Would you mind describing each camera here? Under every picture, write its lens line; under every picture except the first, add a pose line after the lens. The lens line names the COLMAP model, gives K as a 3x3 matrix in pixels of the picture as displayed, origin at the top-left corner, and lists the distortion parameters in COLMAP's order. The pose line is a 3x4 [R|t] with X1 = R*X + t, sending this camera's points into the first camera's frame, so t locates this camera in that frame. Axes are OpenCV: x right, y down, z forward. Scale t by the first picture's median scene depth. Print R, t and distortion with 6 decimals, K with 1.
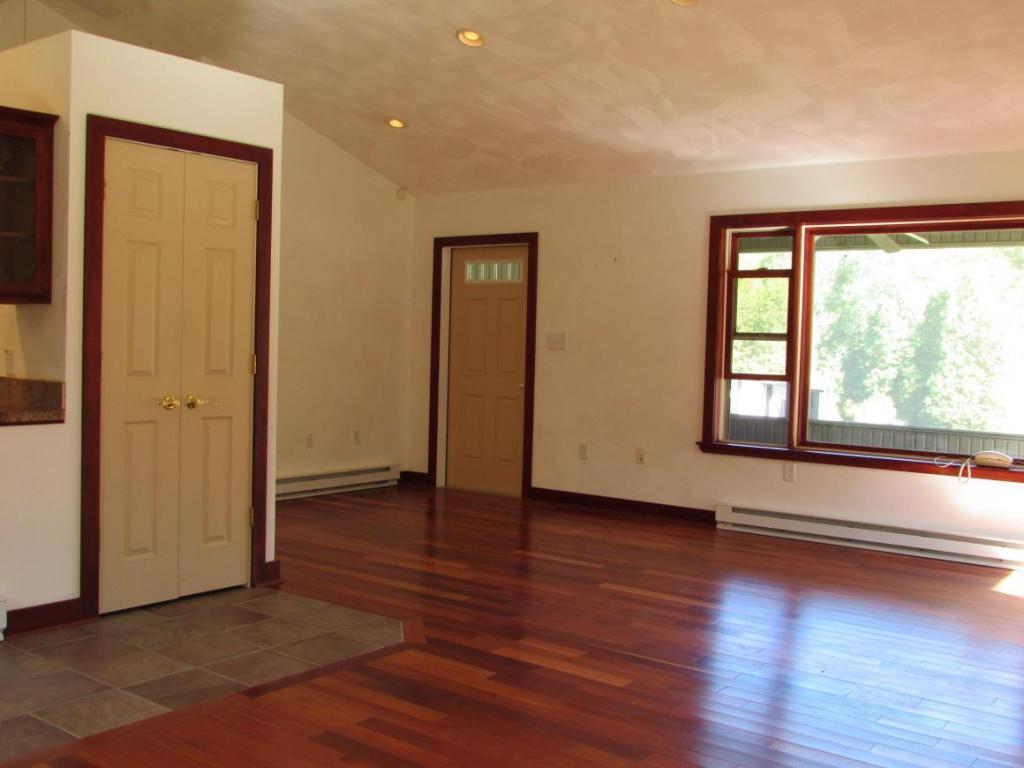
lens RADIAL K [[1059.1, 0, 512.6], [0, 1059.1, 382.9], [0, 0, 1]] dist [-0.004276, 0.000000]
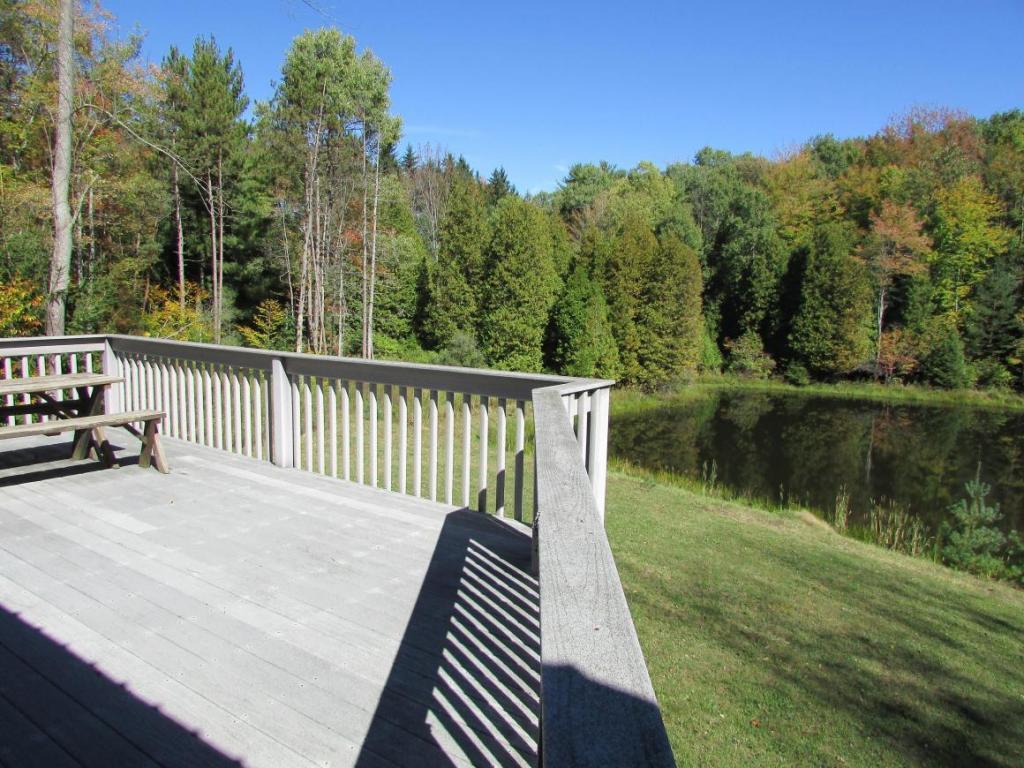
lens RADIAL K [[729.7, 0, 501.0], [0, 729.7, 382.5], [0, 0, 1]] dist [-0.023274, 0.001503]
pose [[0.999774, -0.015200, 0.014839, 0.040360], [0.013900, 0.996361, 0.084087, -0.006581], [-0.016063, -0.083862, 0.996348, 0.152407]]
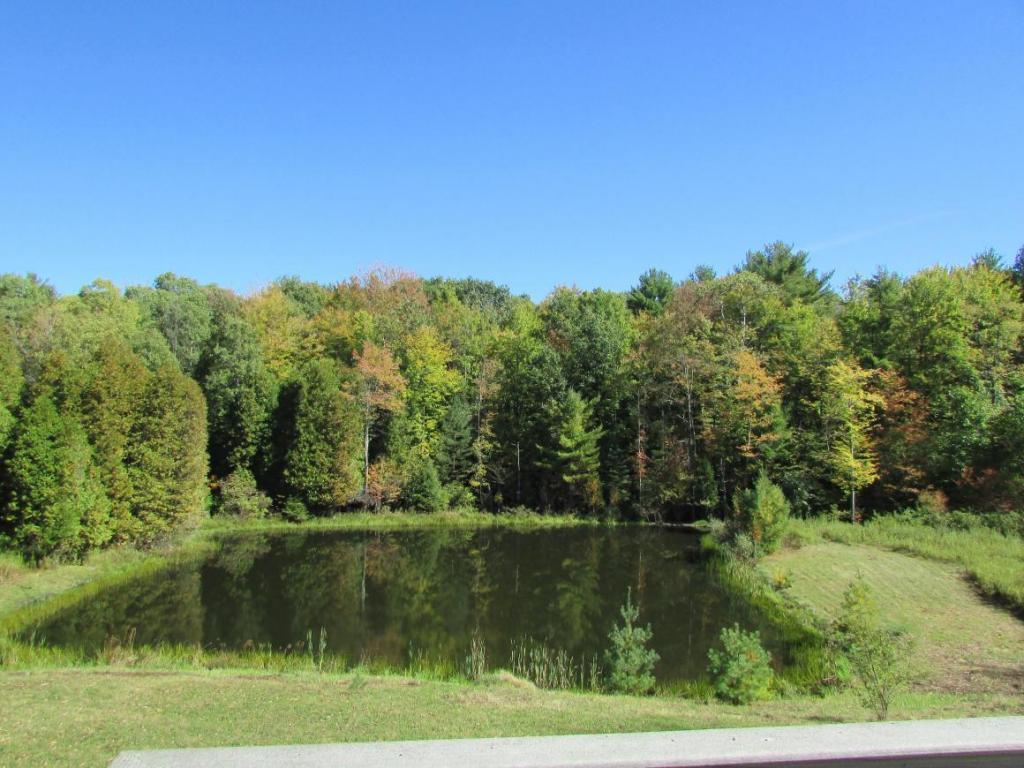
lens RADIAL K [[729.7, 0, 511.9], [0, 729.7, 381.6], [0, 0, 1]] dist [-0.023274, 0.001503]
pose [[0.707031, 0.023037, 0.706807, -0.014064], [0.042229, 0.996310, -0.074715, -0.013655], [-0.705920, 0.082674, 0.703450, 0.227092]]
